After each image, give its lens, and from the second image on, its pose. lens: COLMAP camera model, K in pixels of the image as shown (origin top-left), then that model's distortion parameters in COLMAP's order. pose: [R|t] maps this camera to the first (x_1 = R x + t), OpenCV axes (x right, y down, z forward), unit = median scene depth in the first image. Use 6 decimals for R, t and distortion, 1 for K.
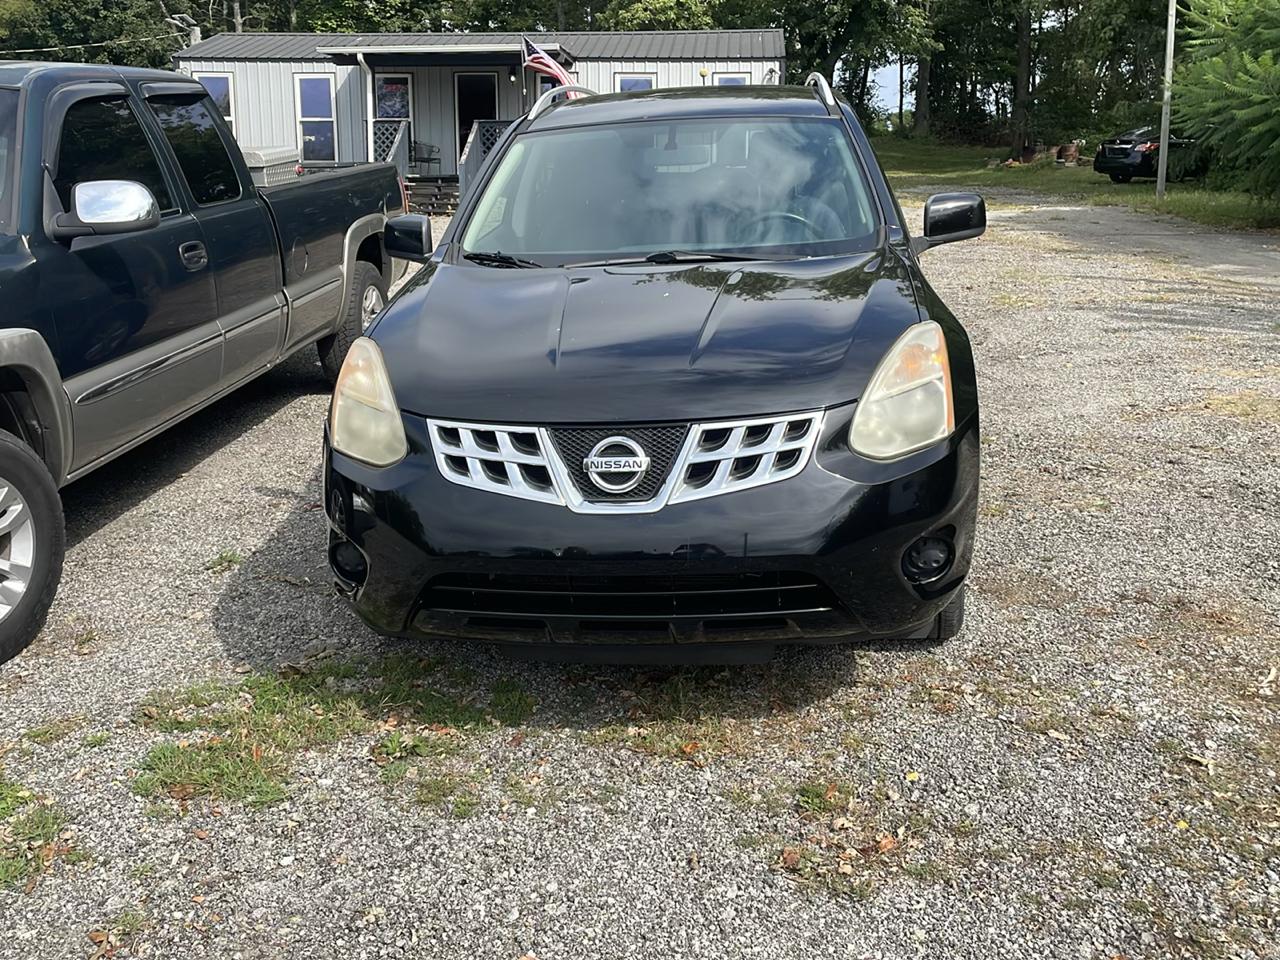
lens RADIAL K [[1202.6, 0, 640.0], [0, 1202.6, 480.0], [0, 0, 1]] dist [0.084326, -0.097885]
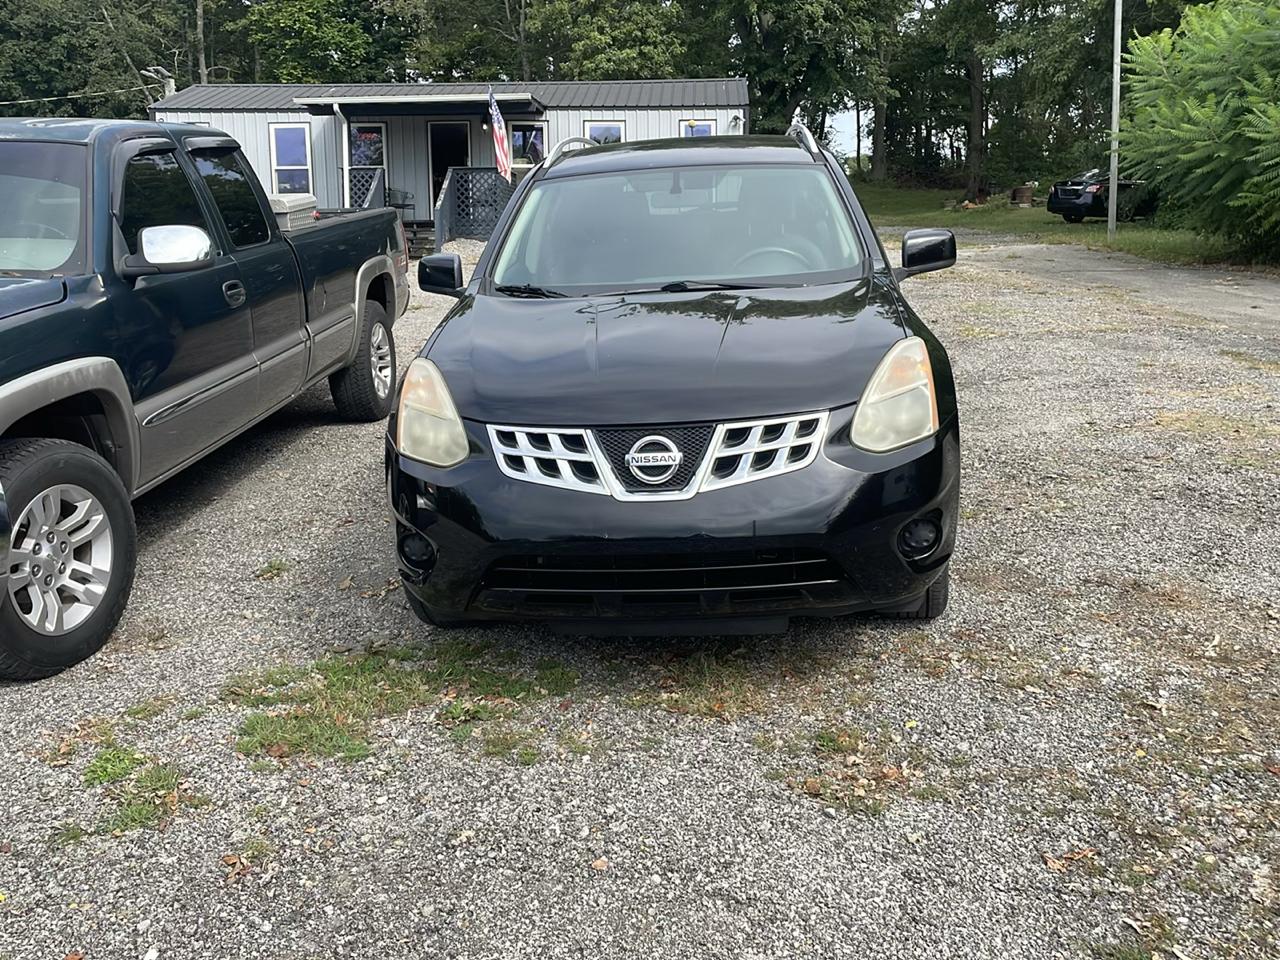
lens RADIAL K [[1202.6, 0, 640.0], [0, 1202.6, 480.0], [0, 0, 1]] dist [0.084326, -0.097885]
pose [[0.999493, -0.015303, 0.027905, -0.056532], [0.016257, 0.999279, -0.034301, 0.040438], [-0.027360, 0.034738, 0.999022, -0.142653]]
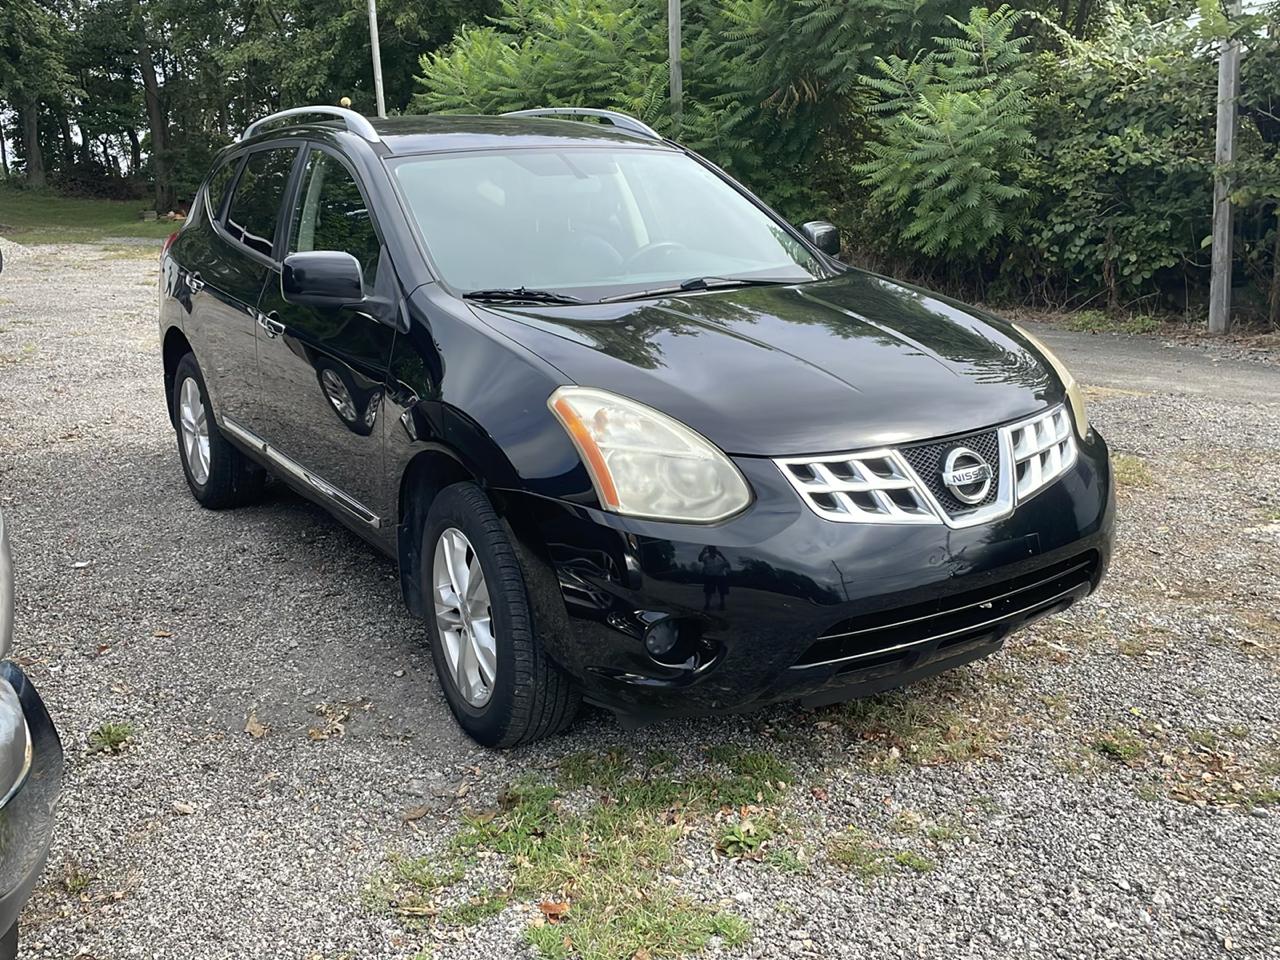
lens RADIAL K [[1202.6, 0, 640.0], [0, 1202.6, 480.0], [0, 0, 1]] dist [0.084326, -0.097885]
pose [[0.774379, -0.137207, 0.617666, -0.733285], [0.163439, 0.986451, 0.014222, -0.057791], [-0.611248, 0.089937, 0.786312, 0.322459]]
